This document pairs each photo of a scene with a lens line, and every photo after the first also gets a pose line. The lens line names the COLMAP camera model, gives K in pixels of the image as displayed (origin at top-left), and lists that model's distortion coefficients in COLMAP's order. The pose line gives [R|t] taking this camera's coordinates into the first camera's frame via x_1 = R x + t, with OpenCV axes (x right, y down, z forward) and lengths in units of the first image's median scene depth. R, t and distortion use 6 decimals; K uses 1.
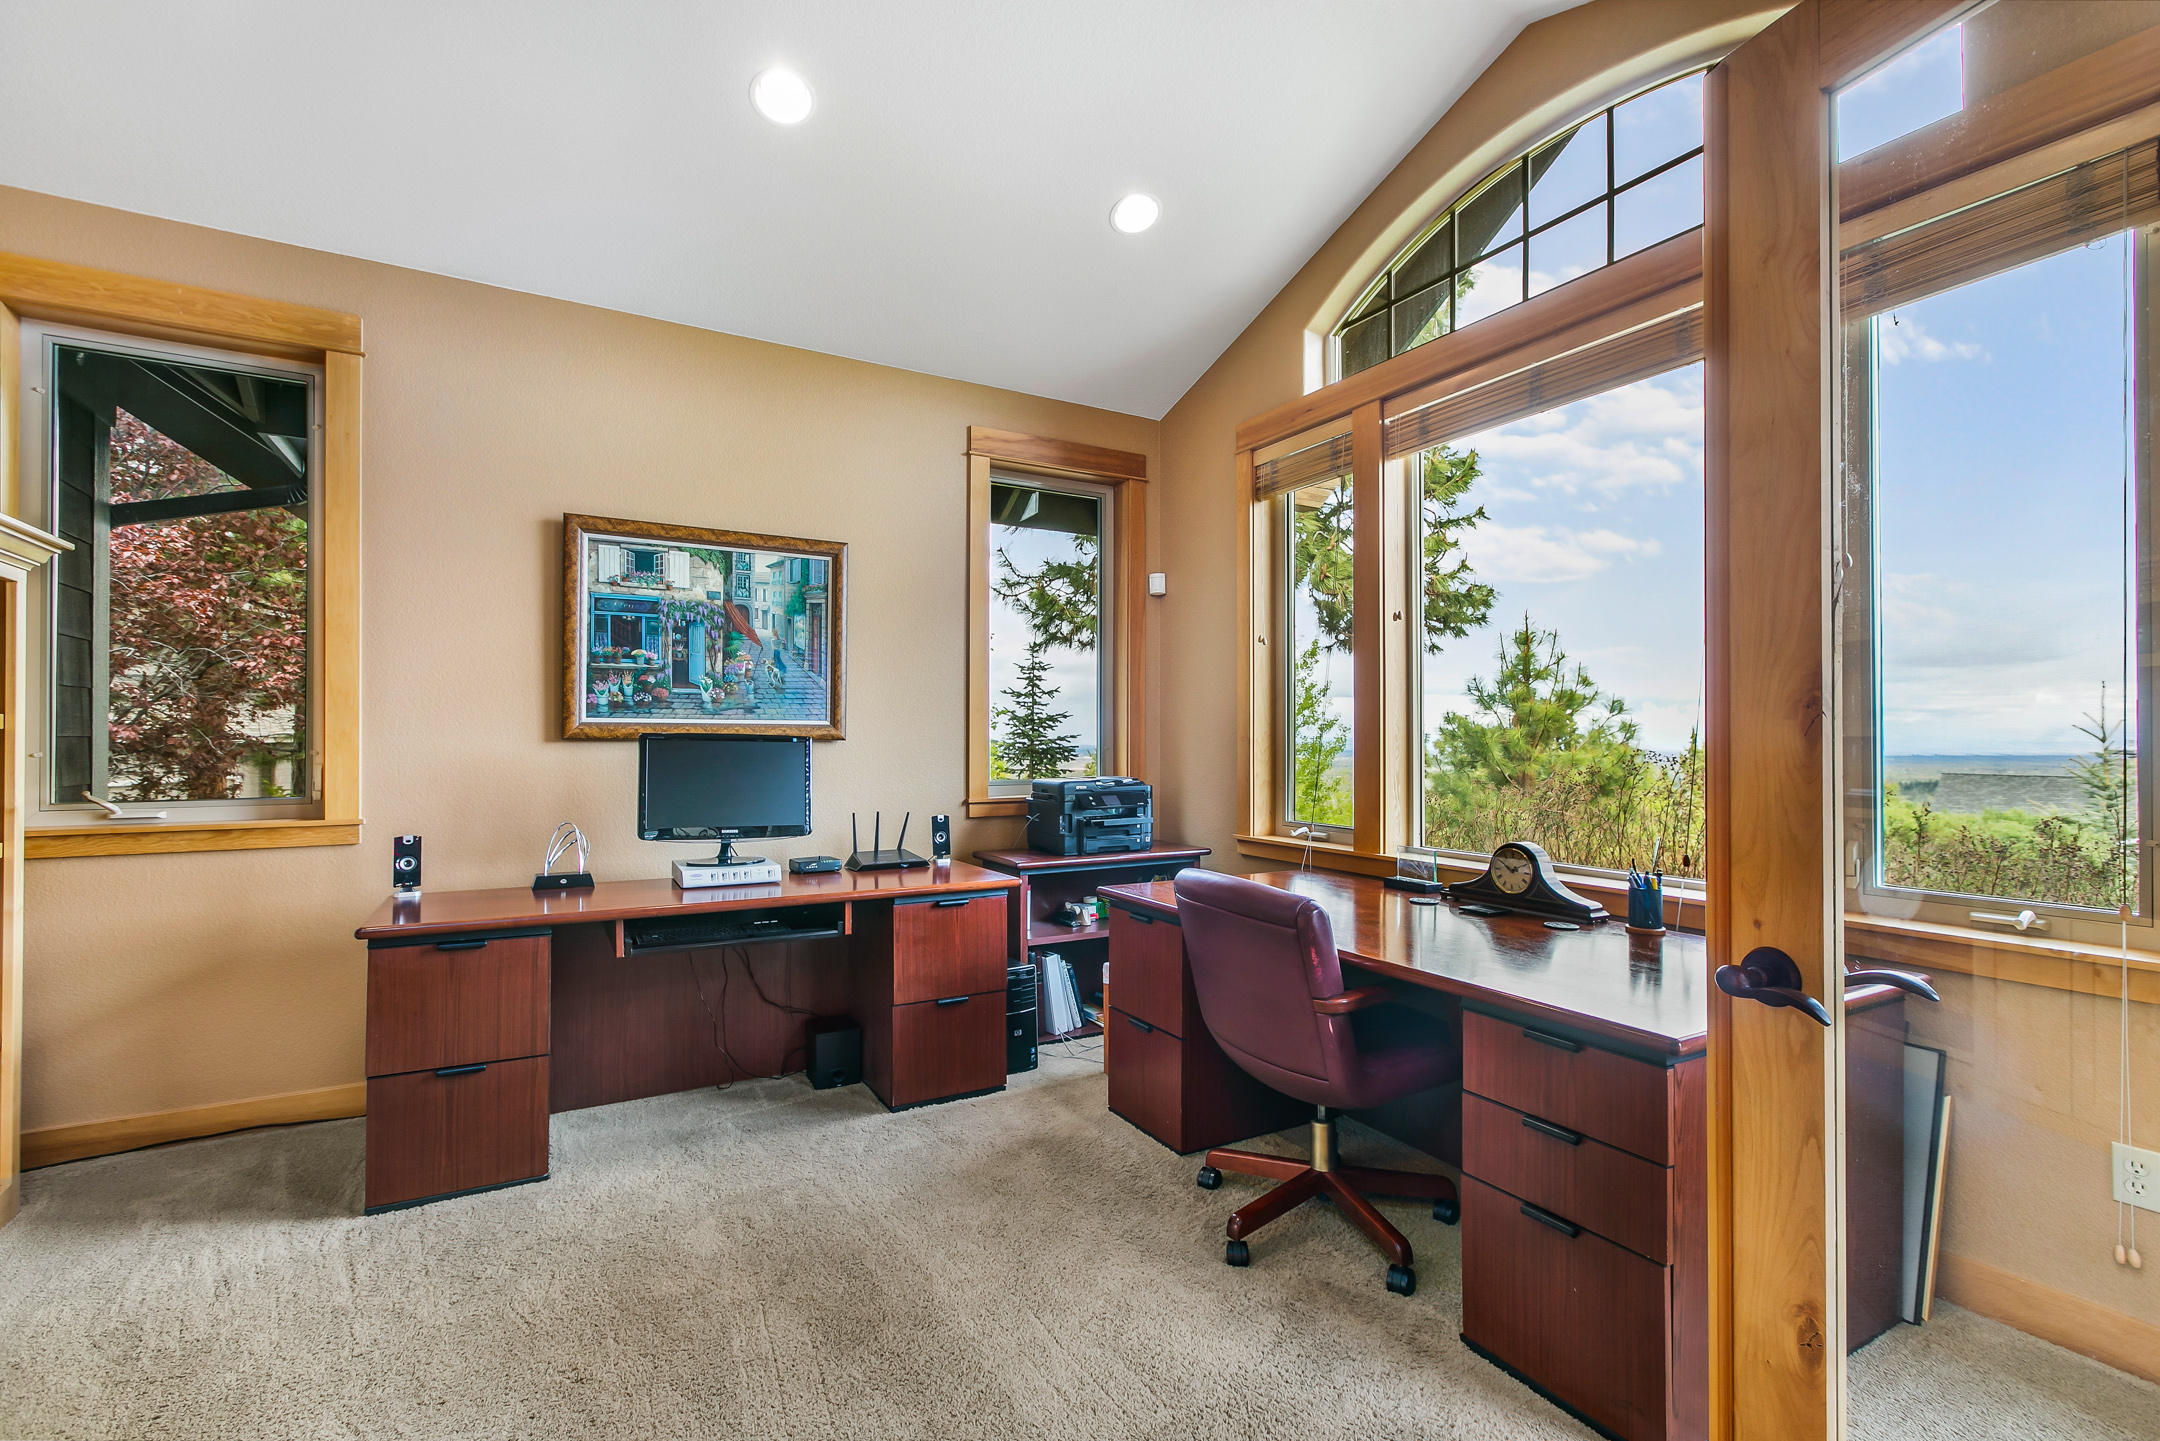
lens RADIAL K [[951.0, 0, 1080.0], [0, 951.0, 720.5], [0, 0, 1]] dist [-0.000747, -0.000134]
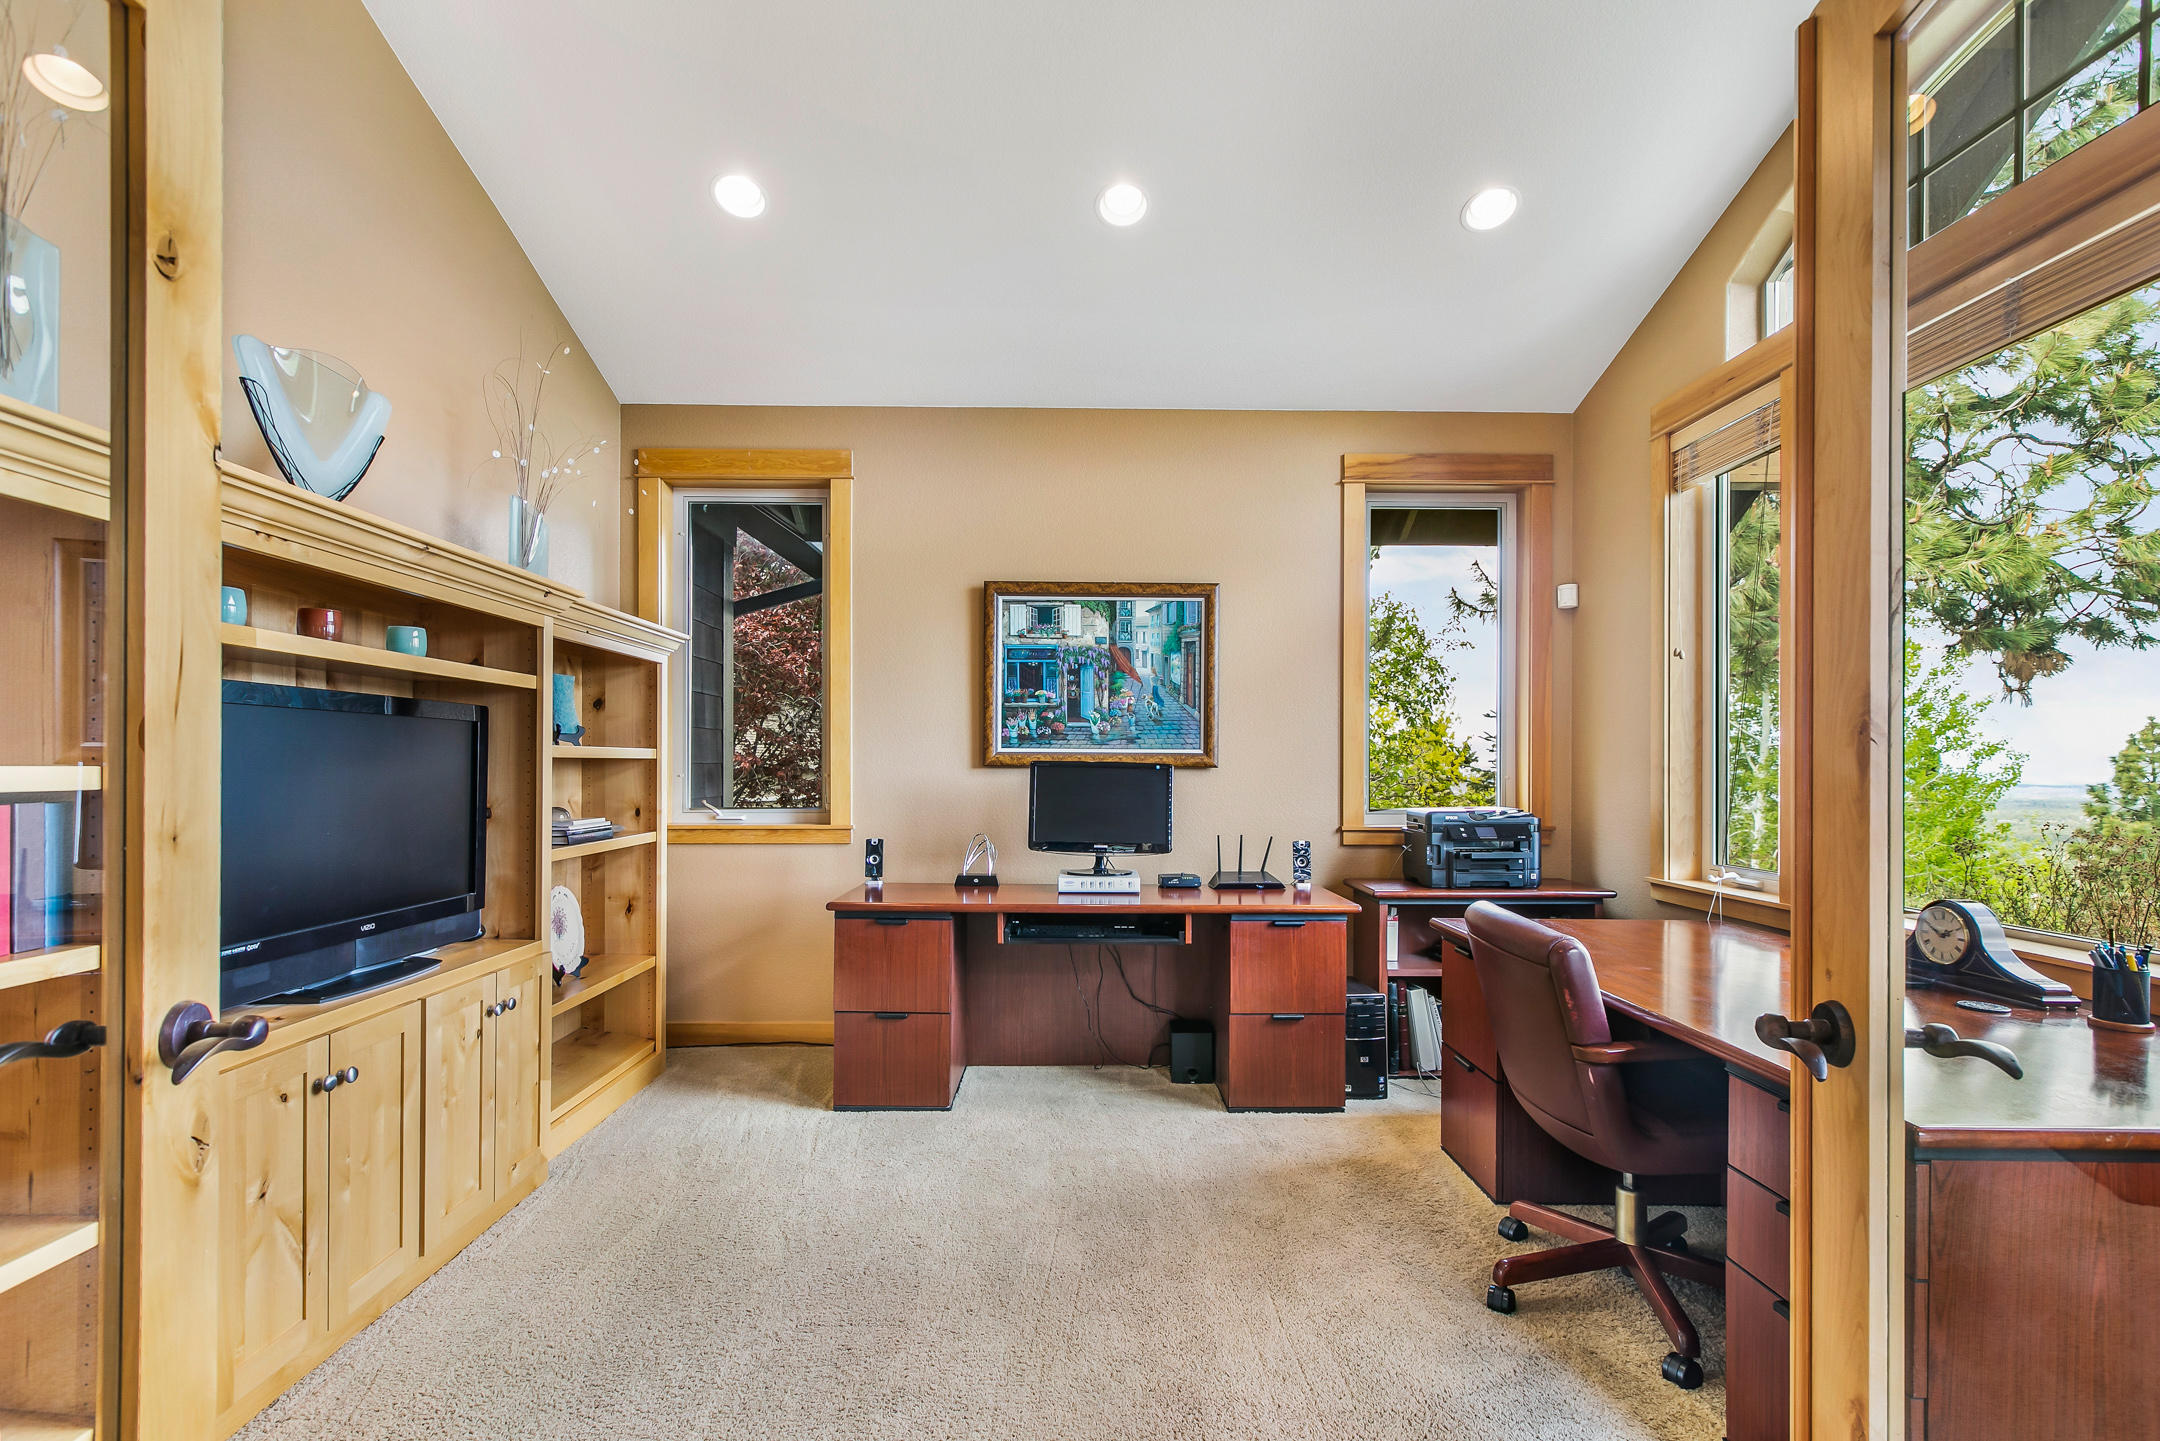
lens RADIAL K [[974.0, 0, 1075.6], [0, 974.0, 748.7], [0, 0, 1]] dist [-0.001103, 0.000211]
pose [[0.876189, -0.005507, -0.481936, 0.170888], [0.005933, 0.999982, -0.000639, -0.000798], [0.481931, -0.002300, 0.876206, -0.047406]]
